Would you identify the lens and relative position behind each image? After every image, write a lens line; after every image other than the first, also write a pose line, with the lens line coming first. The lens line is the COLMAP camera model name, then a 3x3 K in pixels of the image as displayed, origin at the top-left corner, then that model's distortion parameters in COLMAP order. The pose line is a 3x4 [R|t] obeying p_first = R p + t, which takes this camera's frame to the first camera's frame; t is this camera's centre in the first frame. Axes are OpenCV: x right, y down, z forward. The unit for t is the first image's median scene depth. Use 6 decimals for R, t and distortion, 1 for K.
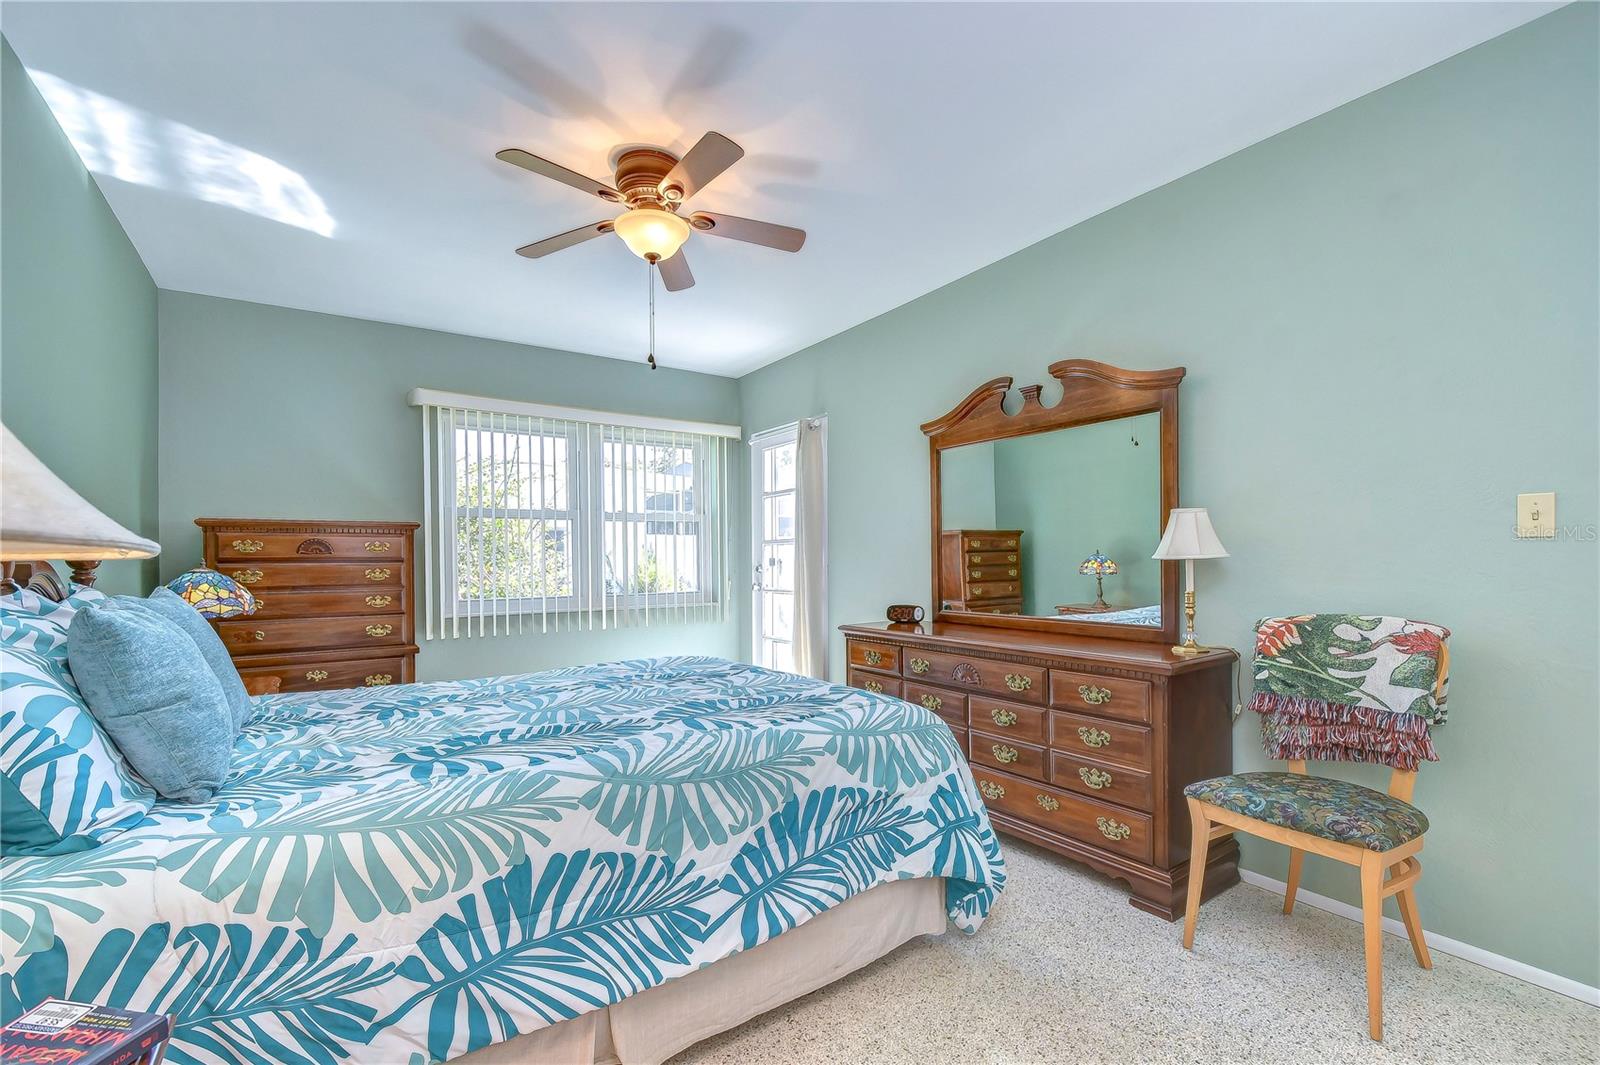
lens RADIAL K [[695.4, 0, 800.6], [0, 695.4, 562.9], [0, 0, 1]] dist [0.001445, -0.008177]
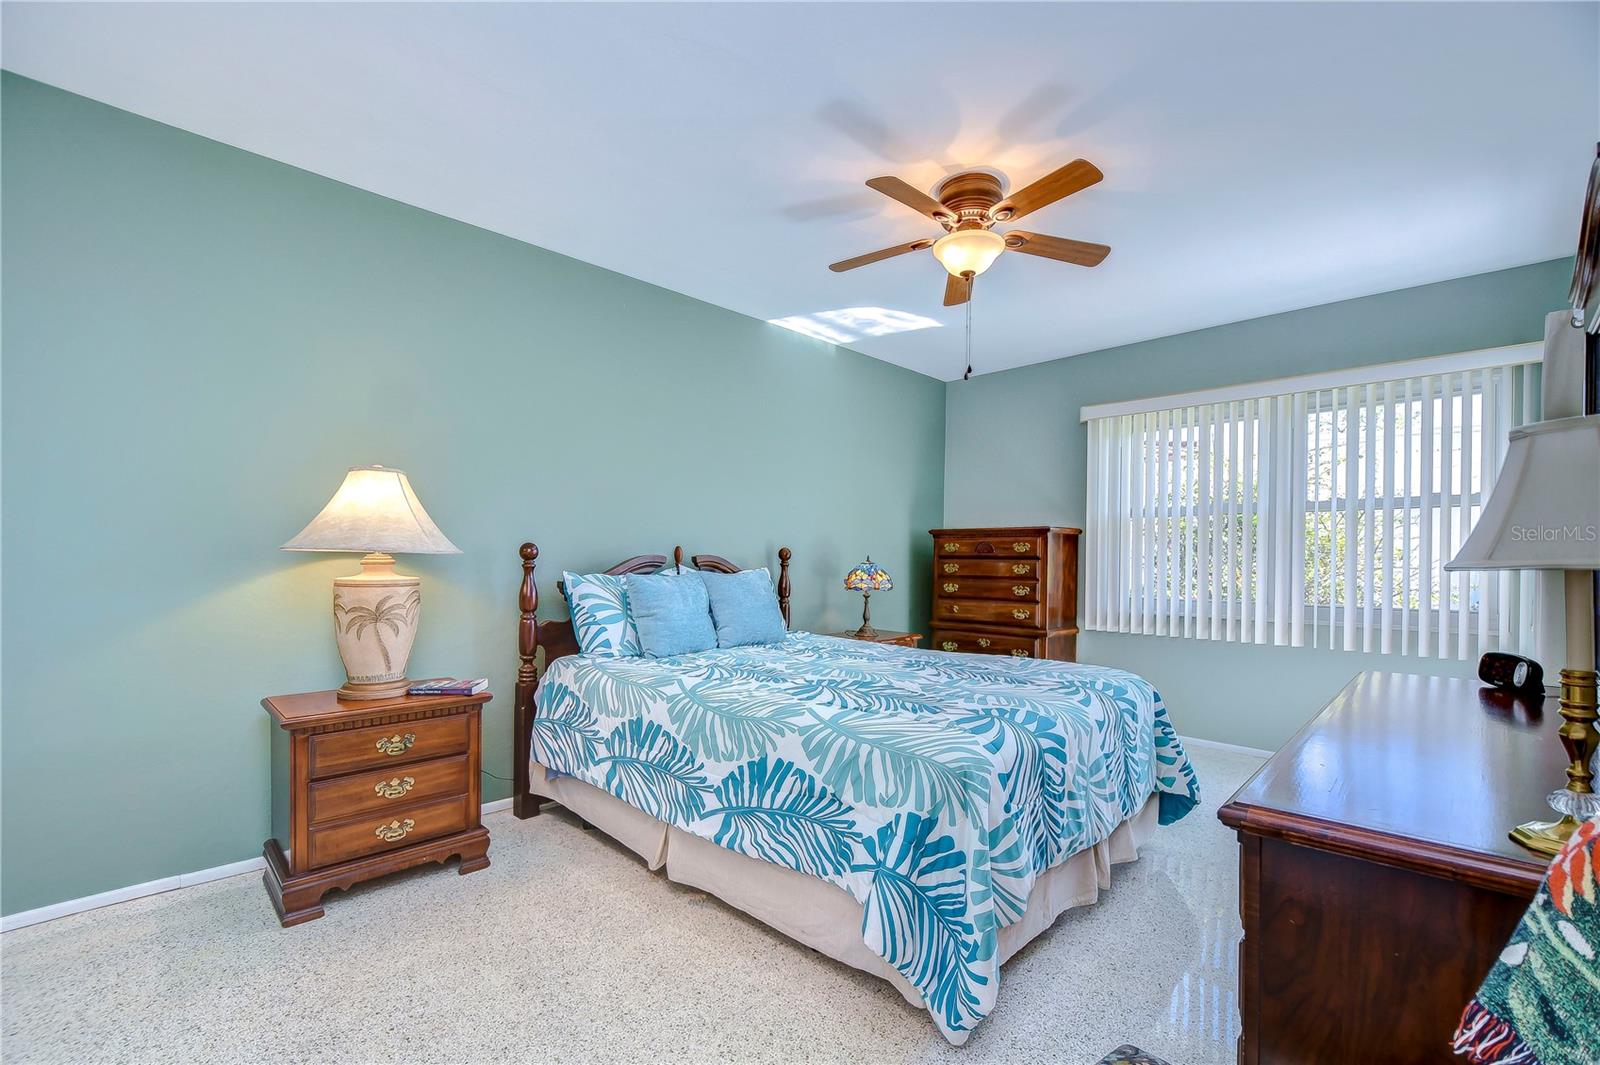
lens RADIAL K [[711.7, 0, 797.1], [0, 711.7, 559.9], [0, 0, 1]] dist [-0.010785, 0.000277]
pose [[0.173120, 0.012366, -0.984823, 1.111299], [-0.014703, 0.999842, 0.009970, -0.014635], [0.984791, 0.012754, 0.173275, 0.767028]]
